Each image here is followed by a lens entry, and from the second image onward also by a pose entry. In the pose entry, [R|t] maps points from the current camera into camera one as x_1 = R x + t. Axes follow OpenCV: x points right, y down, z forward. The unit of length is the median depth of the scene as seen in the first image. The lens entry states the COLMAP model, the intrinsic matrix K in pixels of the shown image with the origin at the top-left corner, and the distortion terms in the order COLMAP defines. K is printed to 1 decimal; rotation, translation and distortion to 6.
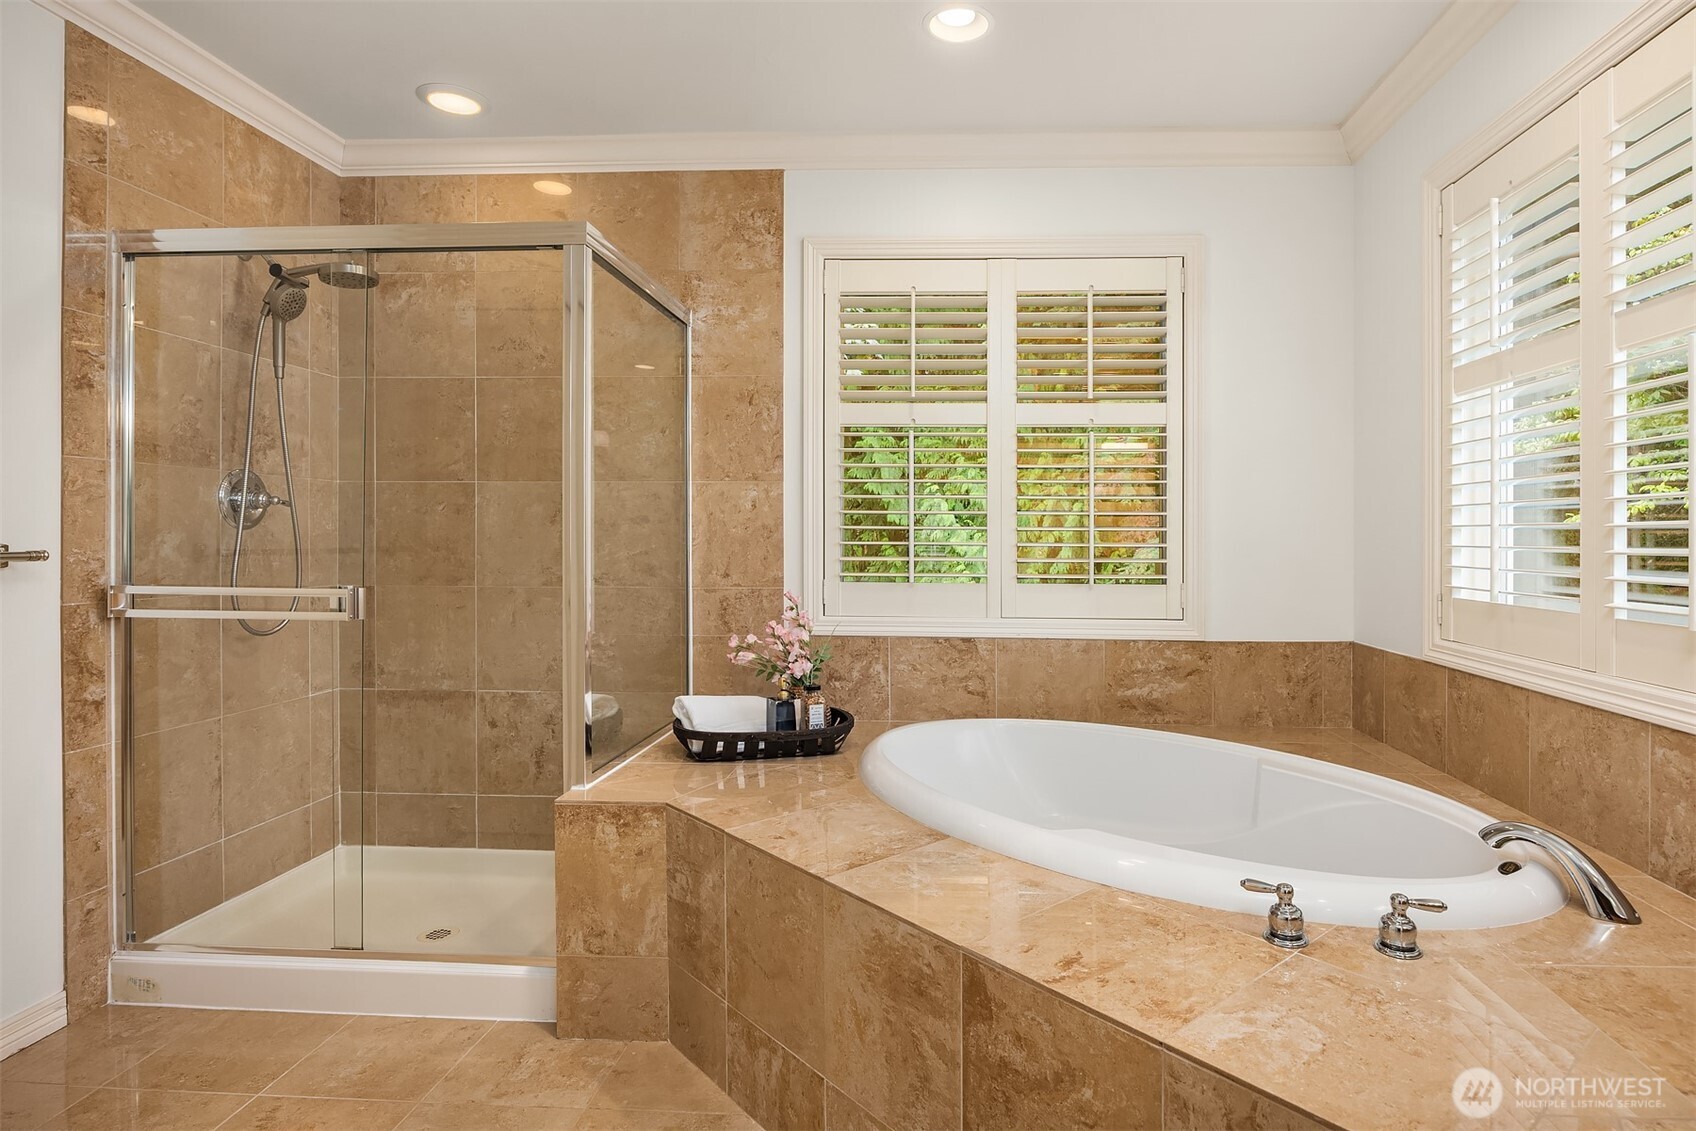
lens RADIAL K [[934.3, 0, 936.6], [0, 934.3, 525.8], [0, 0, 1]] dist [-0.004604, 0.001053]
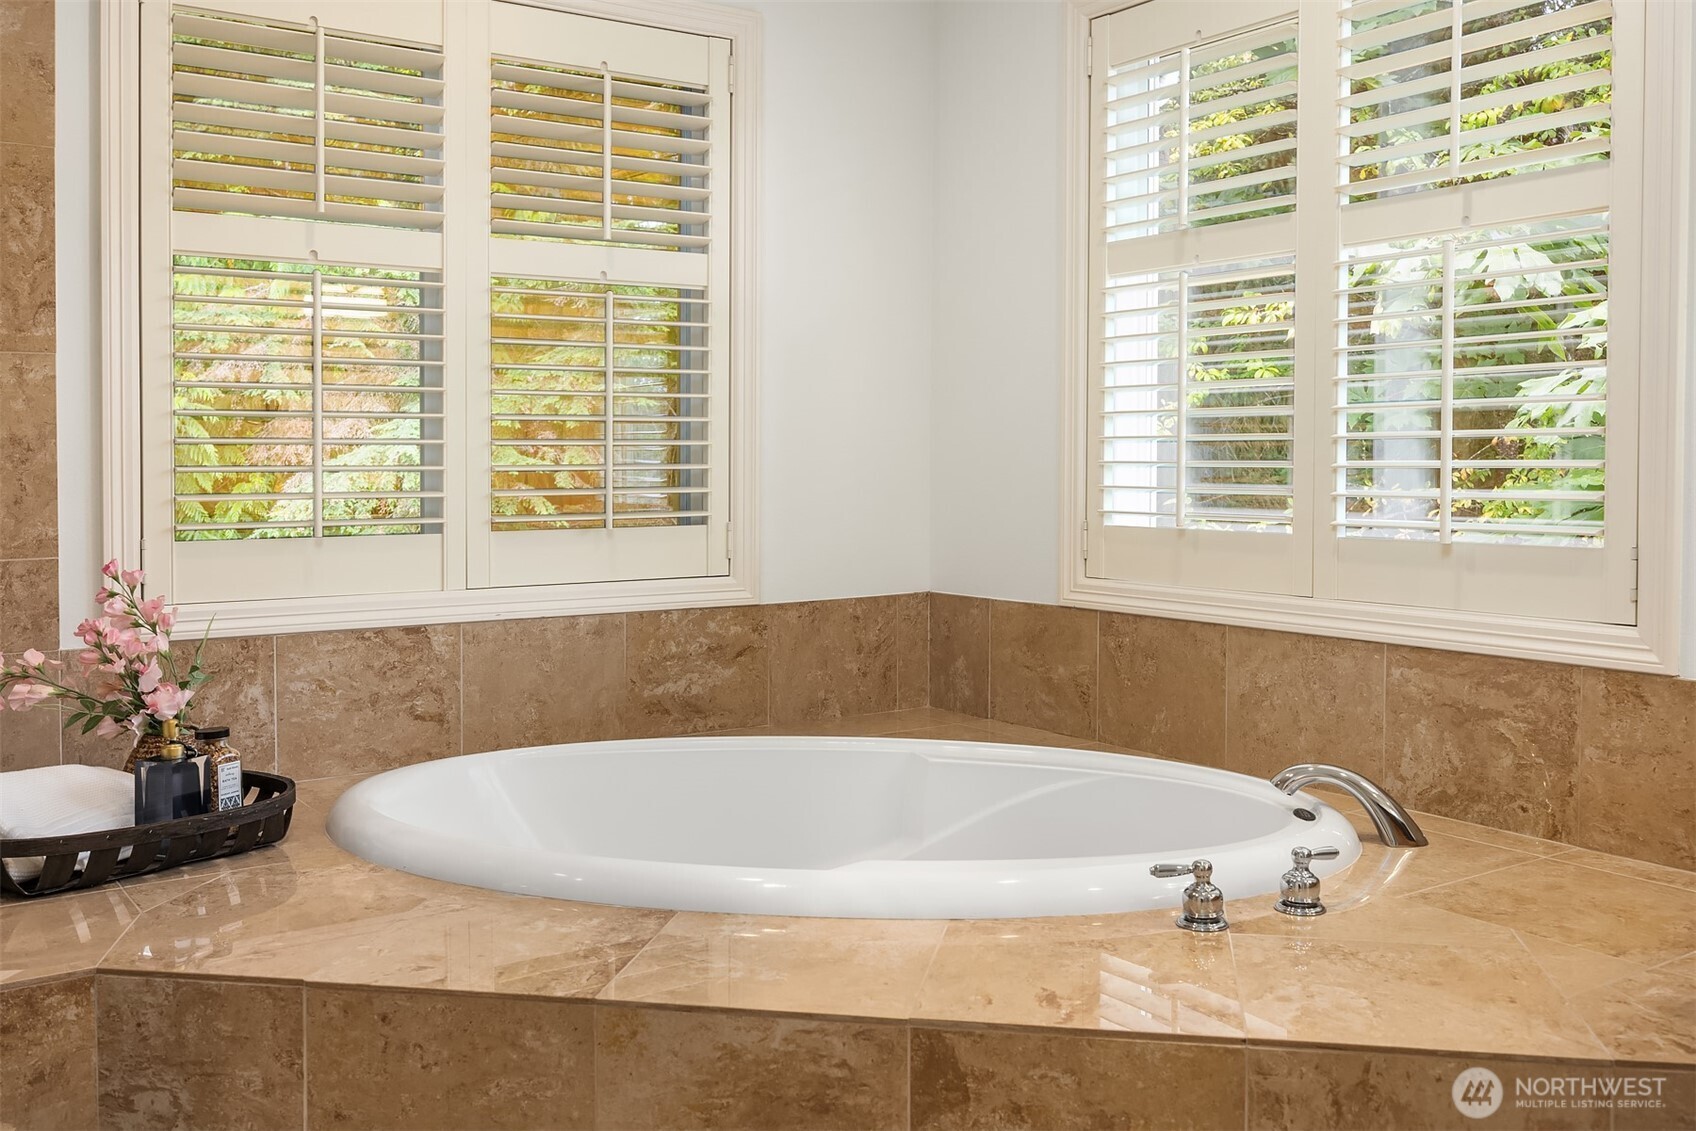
lens RADIAL K [[1568.8, 0, 901.5], [0, 1568.8, 470.2], [0, 0, 1]] dist [0.002418, 0.000000]
pose [[0.787921, -0.014691, 0.615601, -0.378932], [0.001190, 0.999750, 0.022335, -0.001336], [-0.615775, -0.016866, 0.787742, 0.027406]]
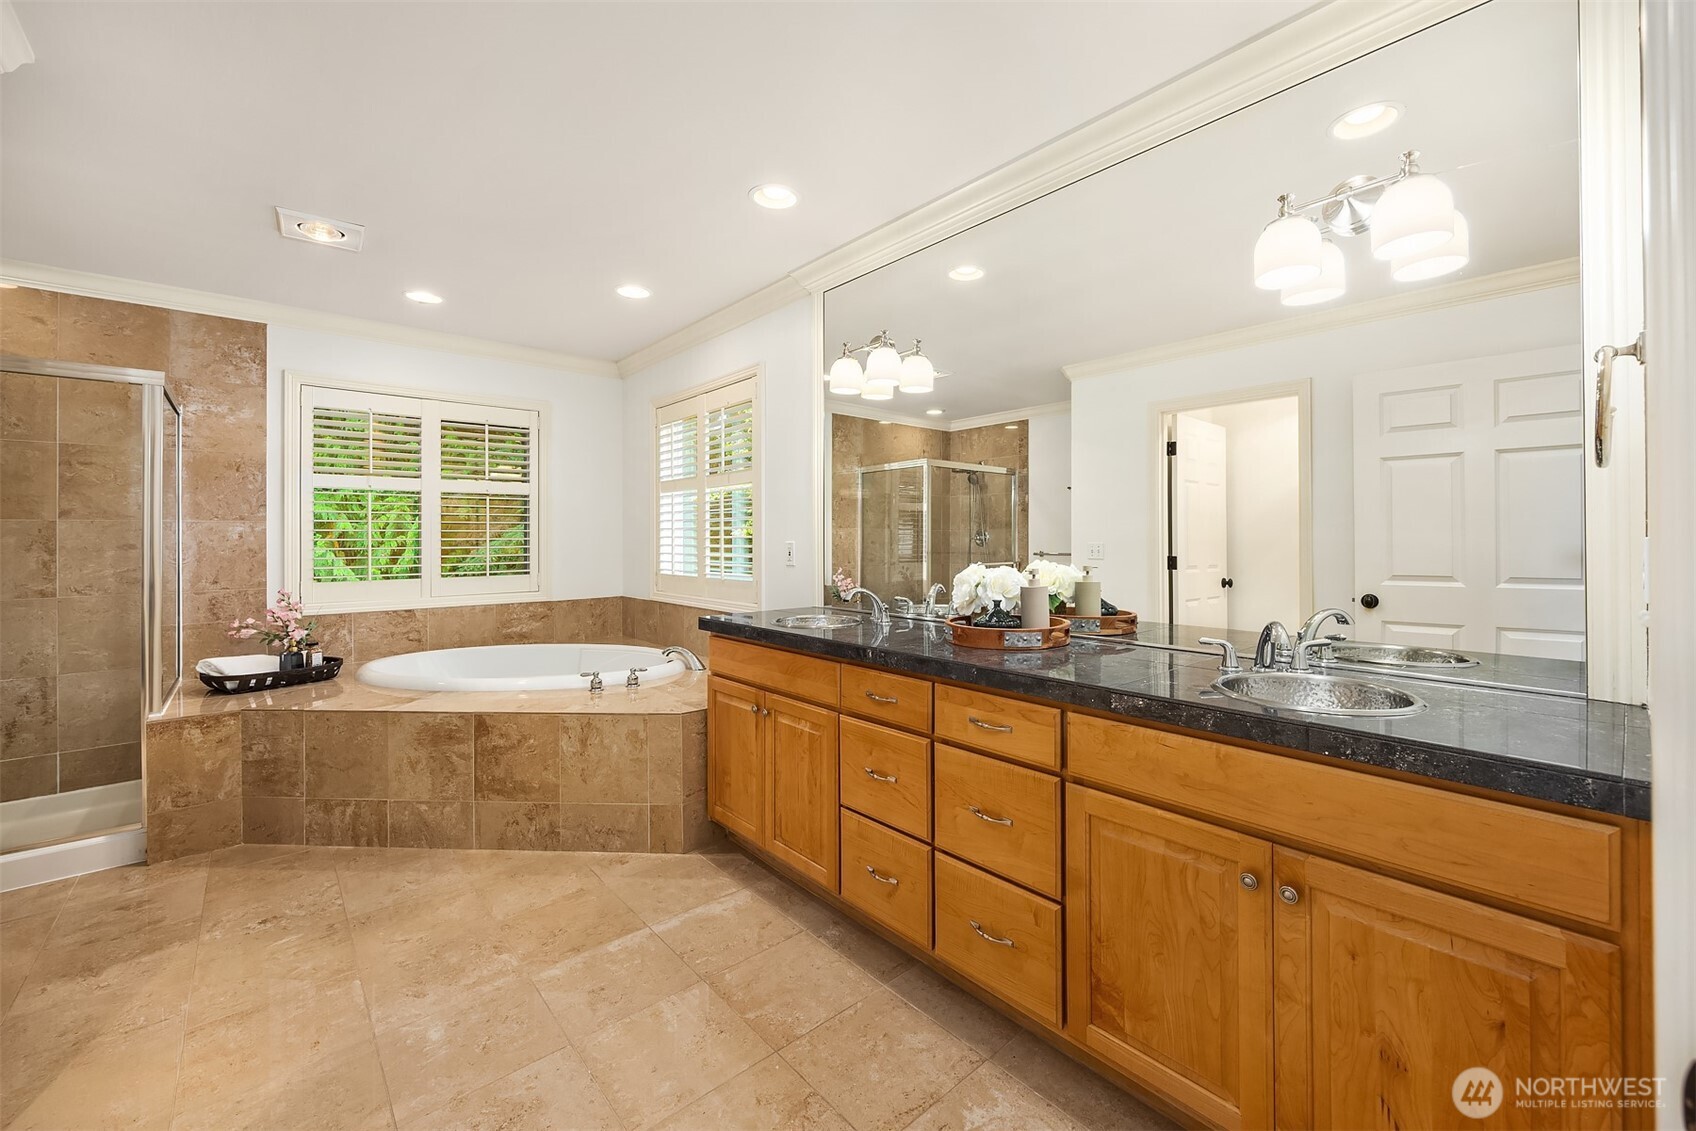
lens RADIAL K [[681.9, 0, 895.0], [0, 681.9, 530.5], [0, 0, 1]] dist [-0.004149, -0.000504]
pose [[0.703575, -0.004322, 0.710608, -0.265870], [0.001442, 0.999988, 0.004654, -0.040239], [-0.710620, -0.002249, 0.703573, -0.644785]]
